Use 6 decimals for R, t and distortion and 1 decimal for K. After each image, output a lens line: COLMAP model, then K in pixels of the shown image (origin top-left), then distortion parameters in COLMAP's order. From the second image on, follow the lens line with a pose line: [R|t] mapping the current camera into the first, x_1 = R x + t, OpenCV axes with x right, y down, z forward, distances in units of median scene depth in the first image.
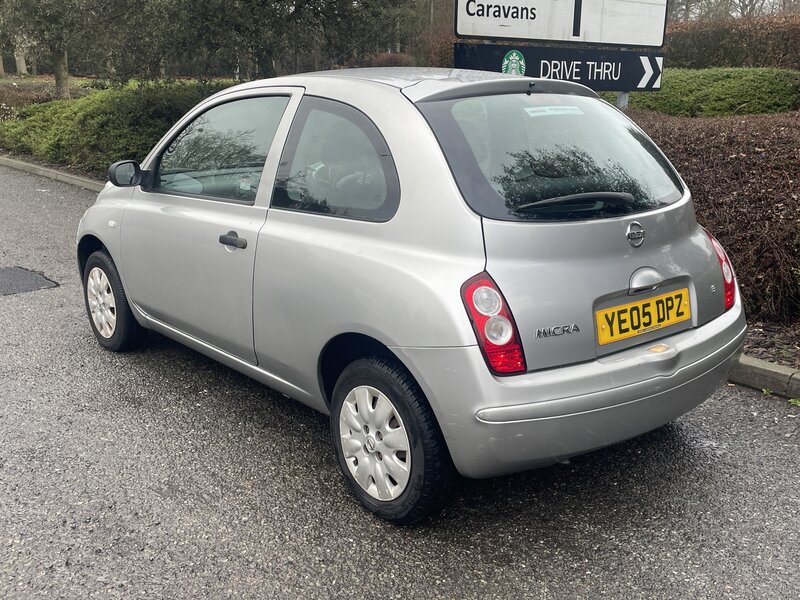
lens RADIAL K [[863.7, 0, 402.1], [0, 863.7, 299.0], [0, 0, 1]] dist [0.077430, 0.000000]
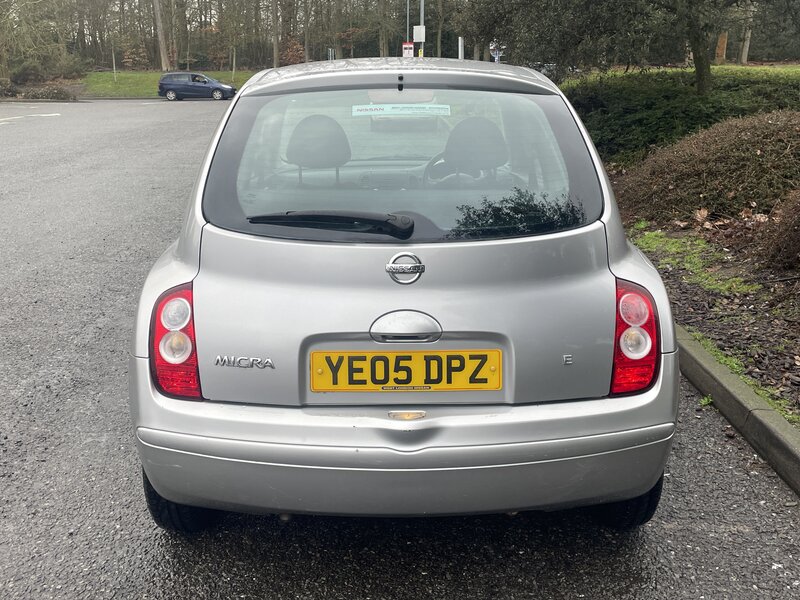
lens RADIAL K [[863.7, 0, 395.7], [0, 863.7, 296.6], [0, 0, 1]] dist [0.077430, 0.000000]
pose [[0.770855, 0.154093, -0.618092, 0.763926], [-0.148572, 0.987032, 0.060779, -0.096022], [0.619442, 0.044980, 0.783753, 0.380963]]
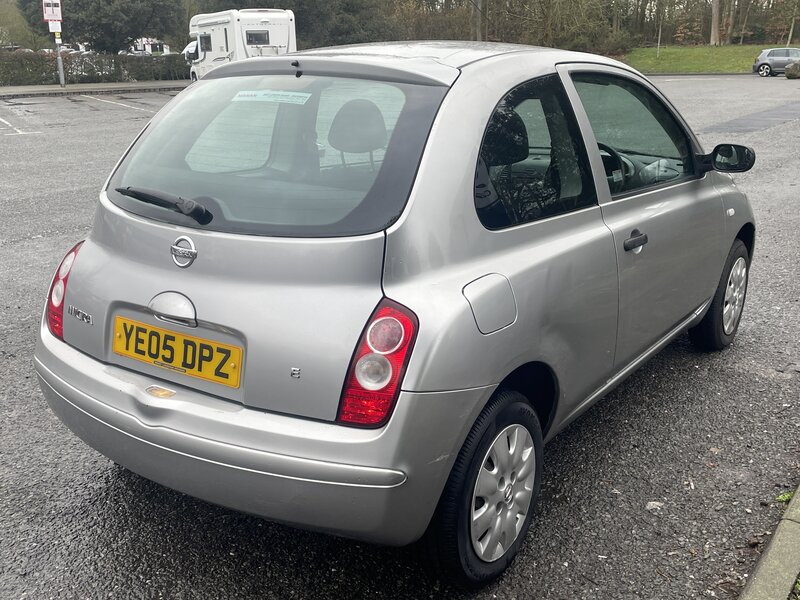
lens RADIAL K [[863.7, 0, 399.1], [0, 863.7, 302.4], [0, 0, 1]] dist [0.077430, 0.000000]
pose [[0.260533, 0.269730, -0.927021, 1.101158], [-0.235346, 0.948960, 0.209971, -0.249895], [0.936341, 0.163466, 0.310715, 0.955570]]
